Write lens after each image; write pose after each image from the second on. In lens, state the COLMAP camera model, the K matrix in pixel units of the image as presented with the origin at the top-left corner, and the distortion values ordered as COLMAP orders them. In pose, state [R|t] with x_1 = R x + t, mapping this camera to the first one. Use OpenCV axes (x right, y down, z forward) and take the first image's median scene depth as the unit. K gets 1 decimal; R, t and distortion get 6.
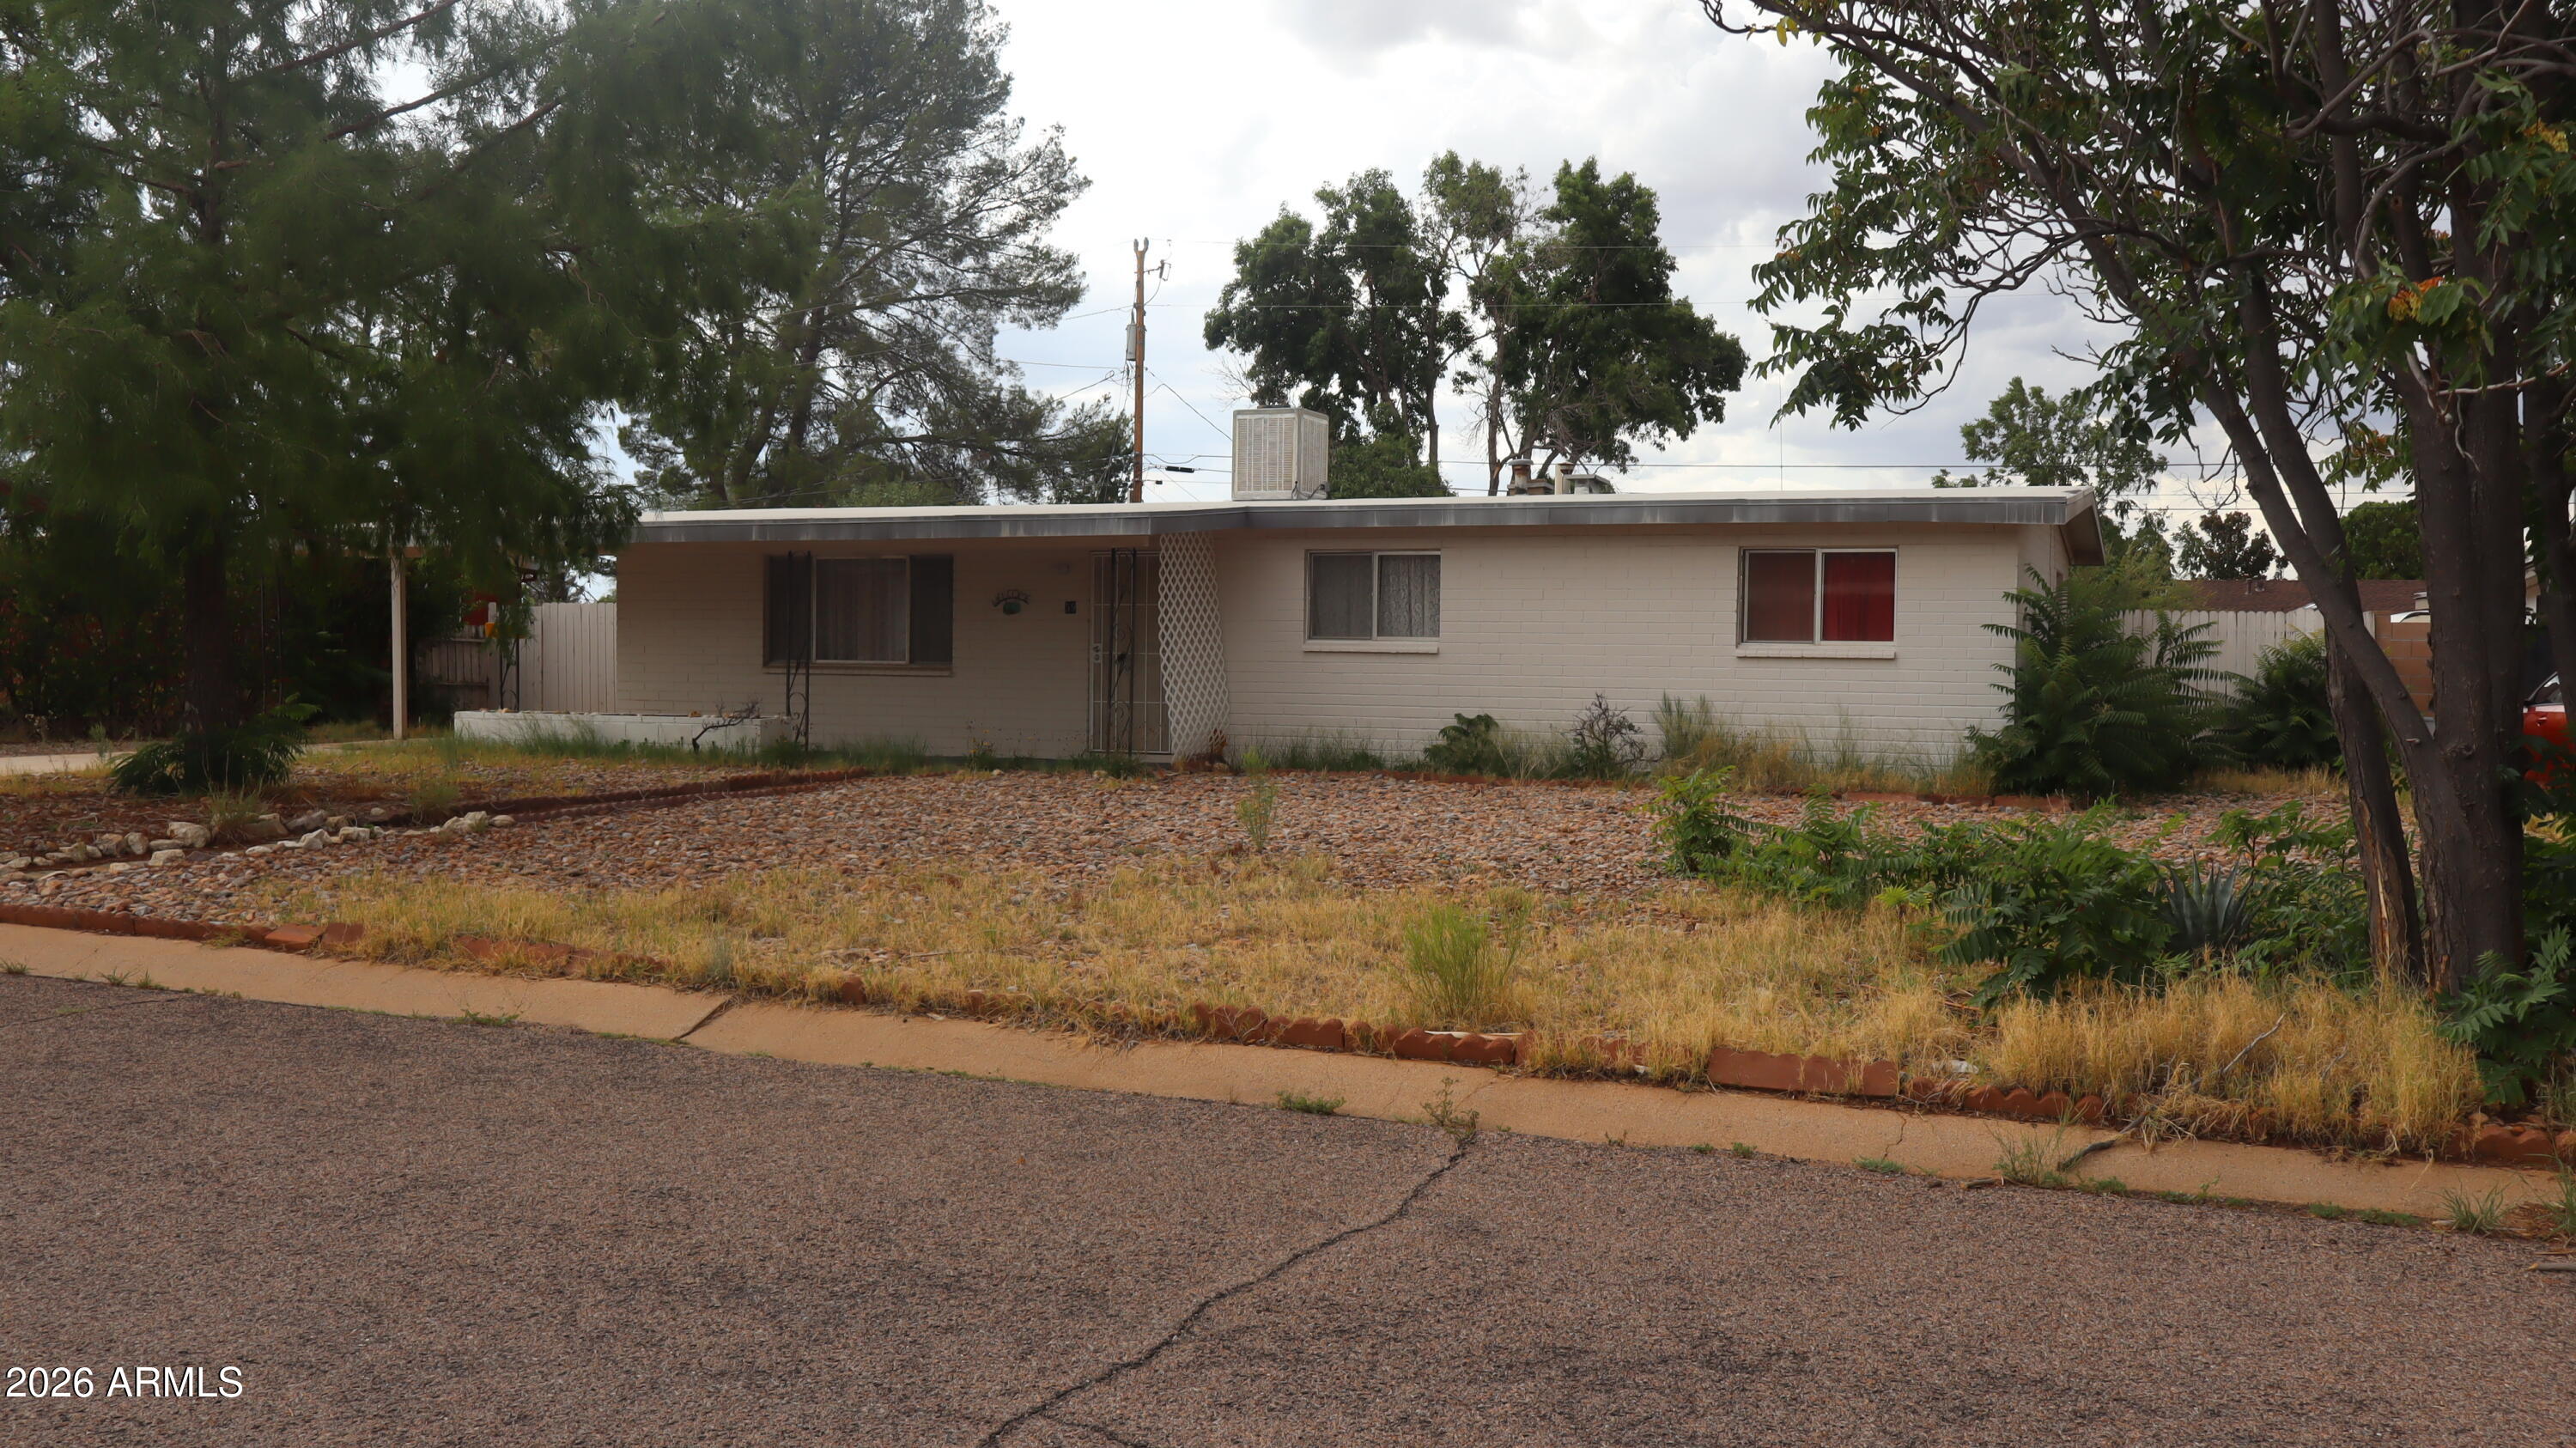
lens RADIAL K [[2182.1, 0, 1287.0], [0, 2182.1, 724.2], [0, 0, 1]] dist [-0.000994, 0.010790]
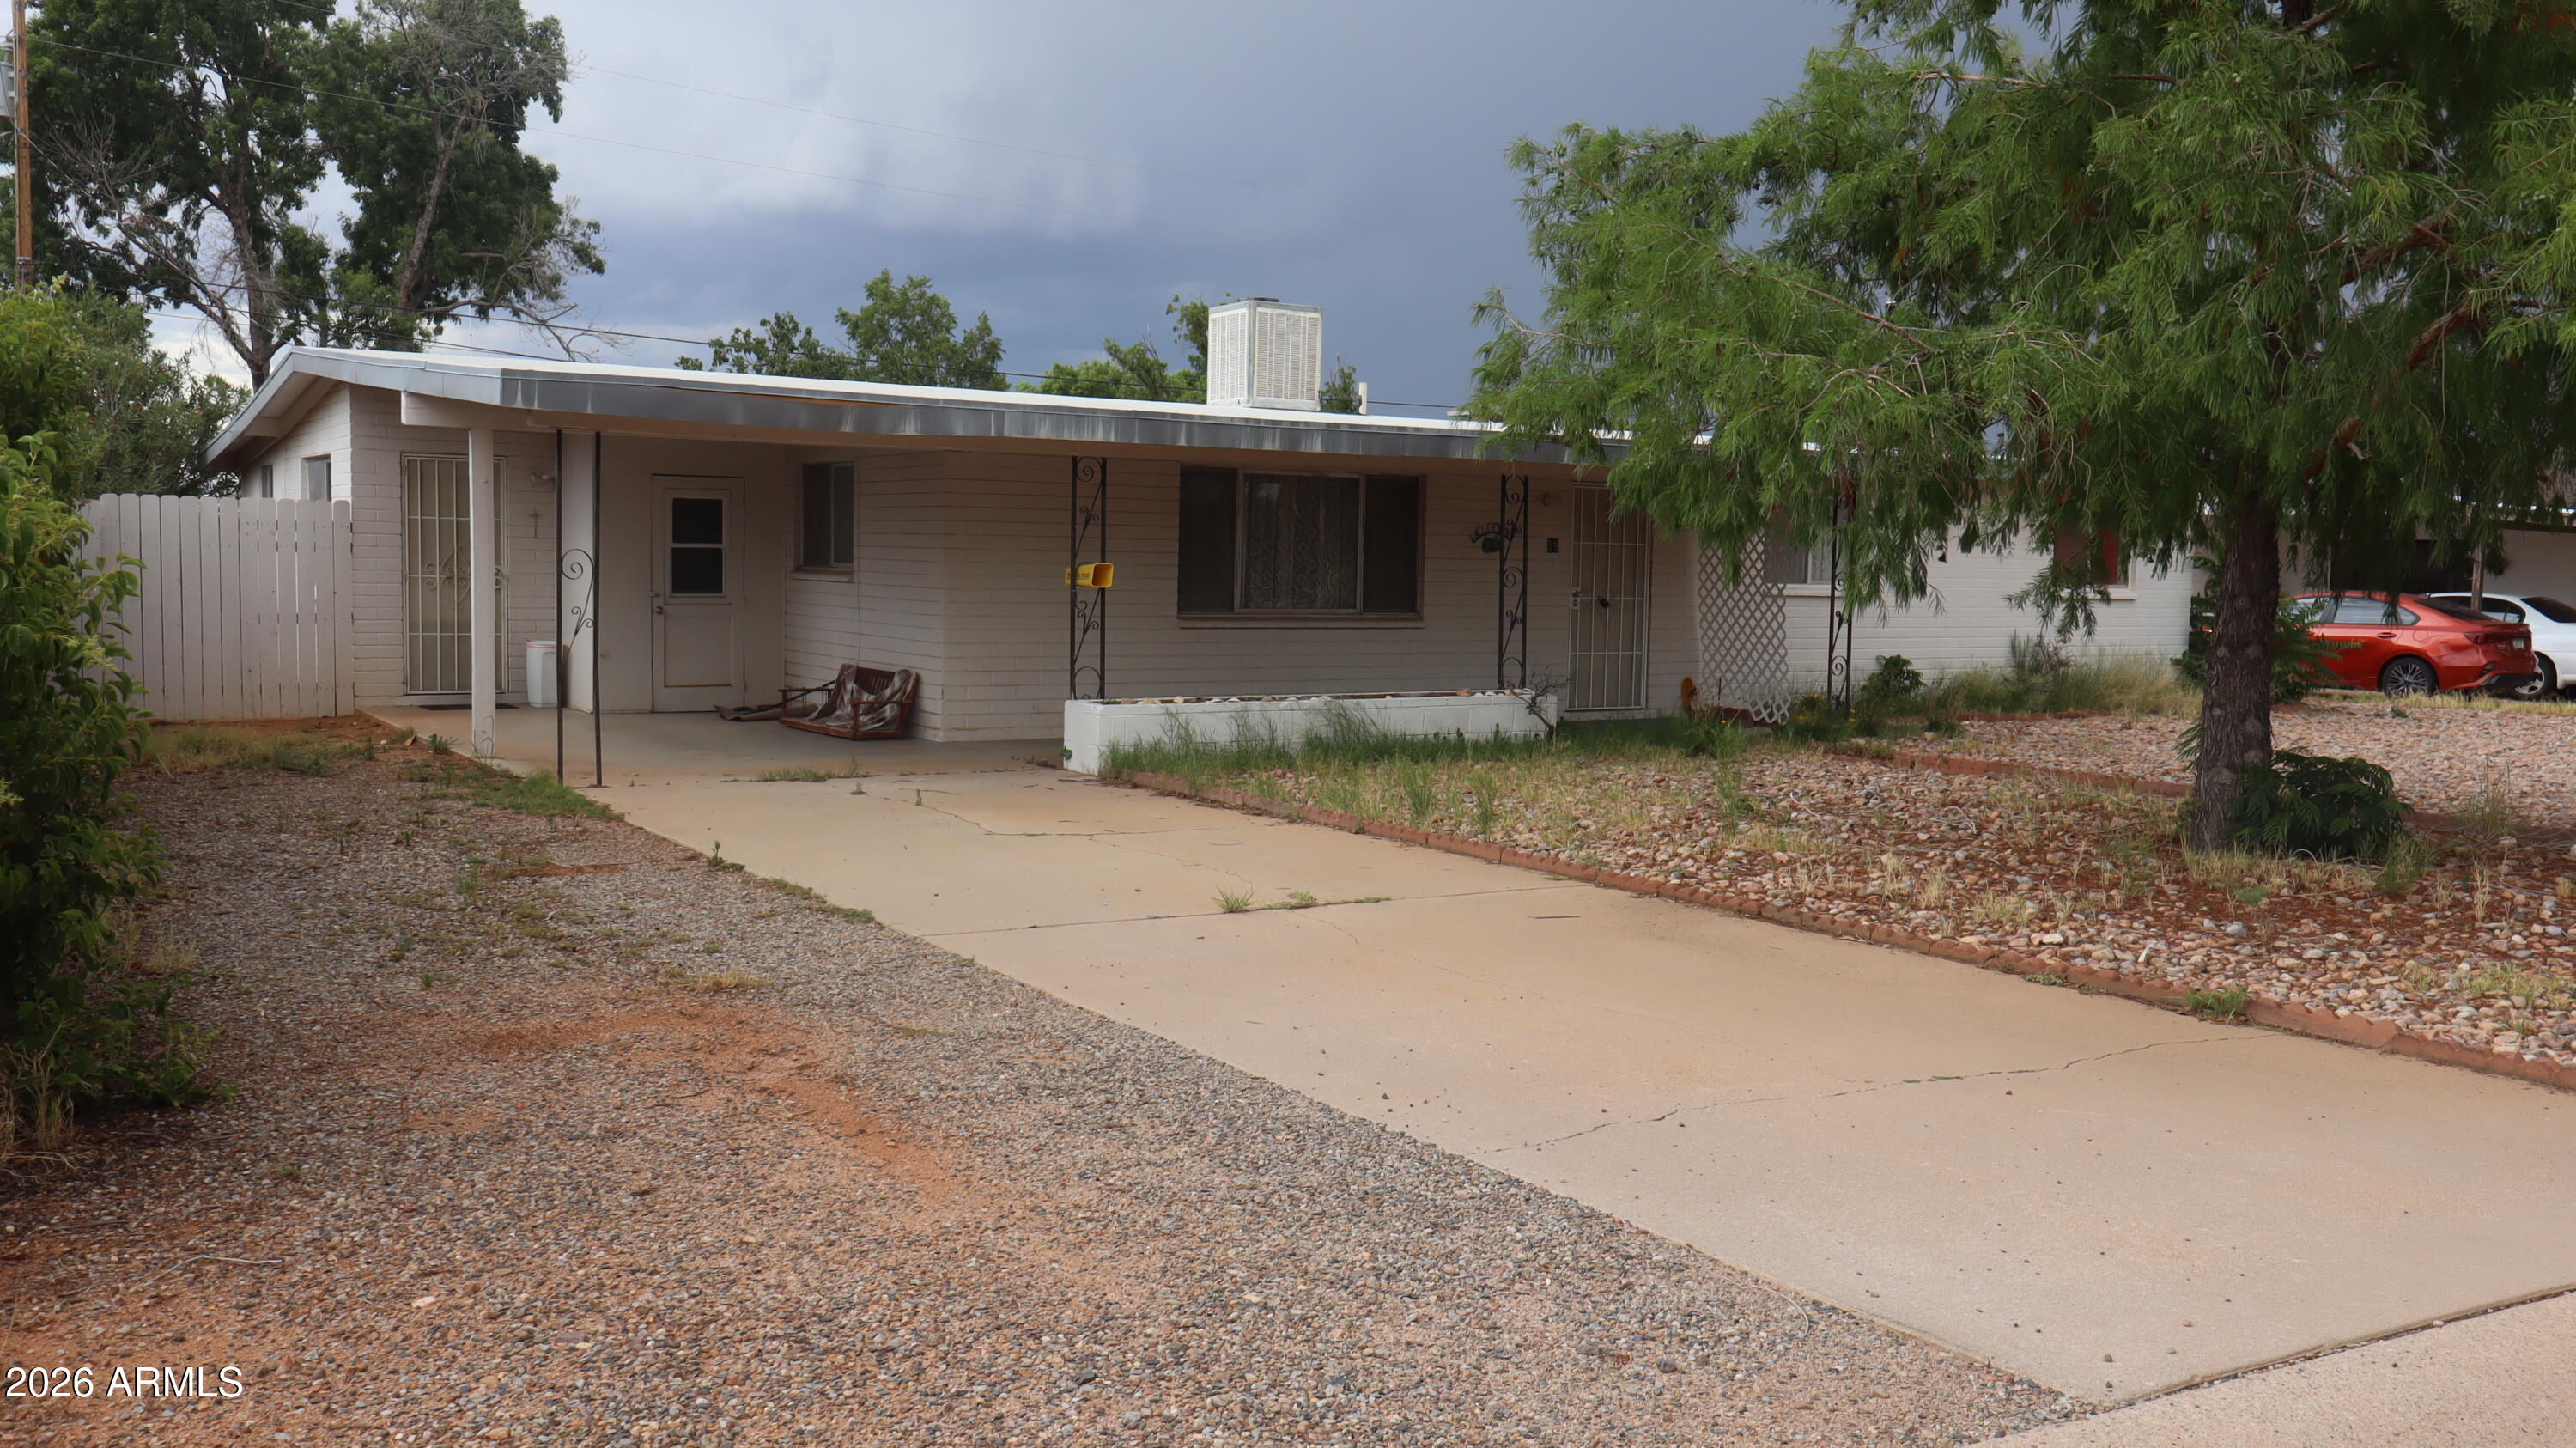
lens RADIAL K [[2182.1, 0, 1286.6], [0, 2182.1, 722.8], [0, 0, 1]] dist [-0.000994, 0.010790]
pose [[0.522249, -0.062541, 0.850496, -0.748453], [0.029282, 0.998034, 0.055410, -0.028991], [-0.852290, -0.004033, 0.523054, 0.562866]]
